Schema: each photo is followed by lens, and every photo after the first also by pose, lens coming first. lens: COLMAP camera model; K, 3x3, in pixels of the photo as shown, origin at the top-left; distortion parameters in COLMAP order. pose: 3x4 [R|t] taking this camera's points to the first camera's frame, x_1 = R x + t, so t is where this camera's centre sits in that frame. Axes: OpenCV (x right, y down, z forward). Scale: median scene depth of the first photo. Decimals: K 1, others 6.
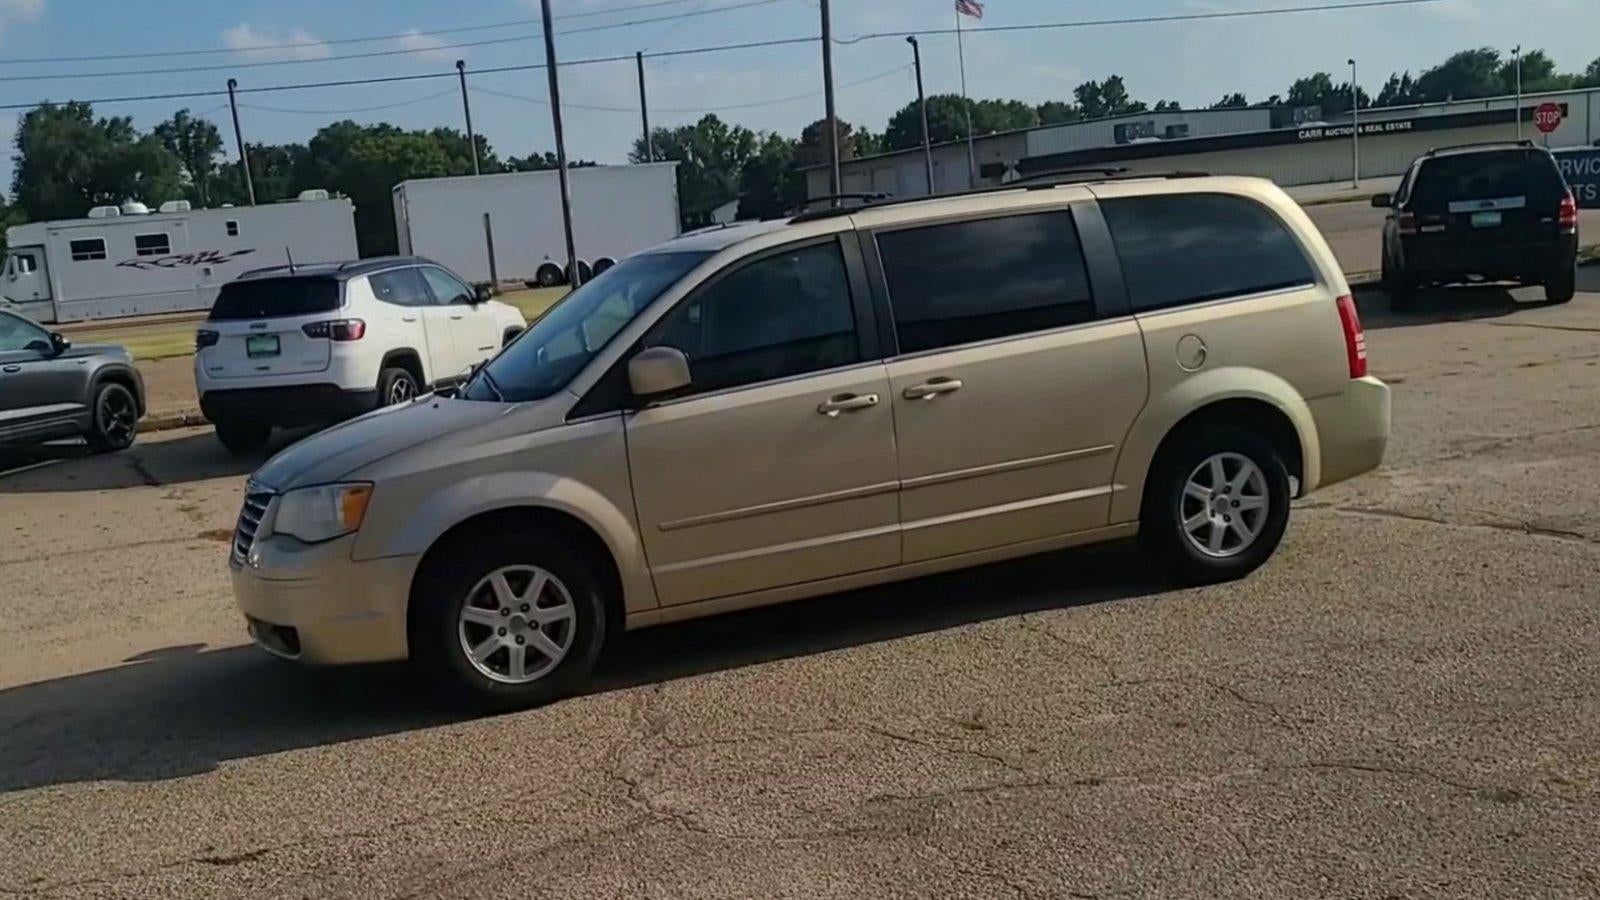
lens RADIAL K [[1567.0, 0, 716.8], [0, 1567.0, 513.5], [0, 0, 1]] dist [0.053899, -0.030250]
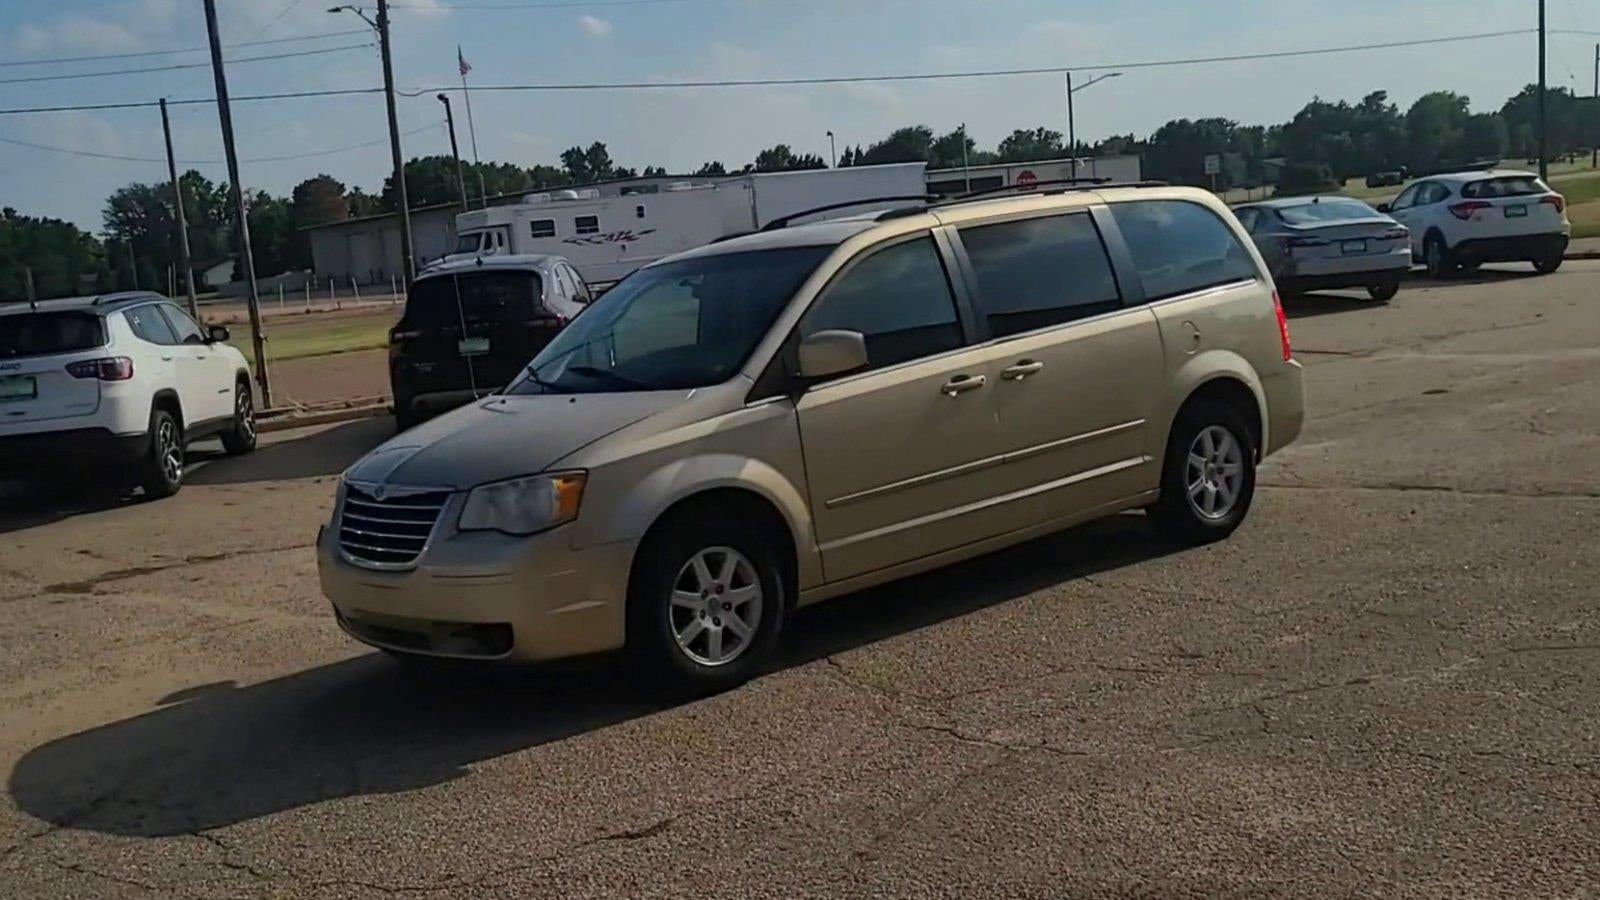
lens RADIAL K [[1605.1, 0, 720.8], [0, 1605.1, 482.2], [0, 0, 1]] dist [0.053189, -0.007925]
pose [[0.948895, -0.046876, 0.312090, -0.355437], [0.066013, 0.996513, -0.051033, 0.035488], [-0.308610, 0.069027, 0.948681, 0.011429]]
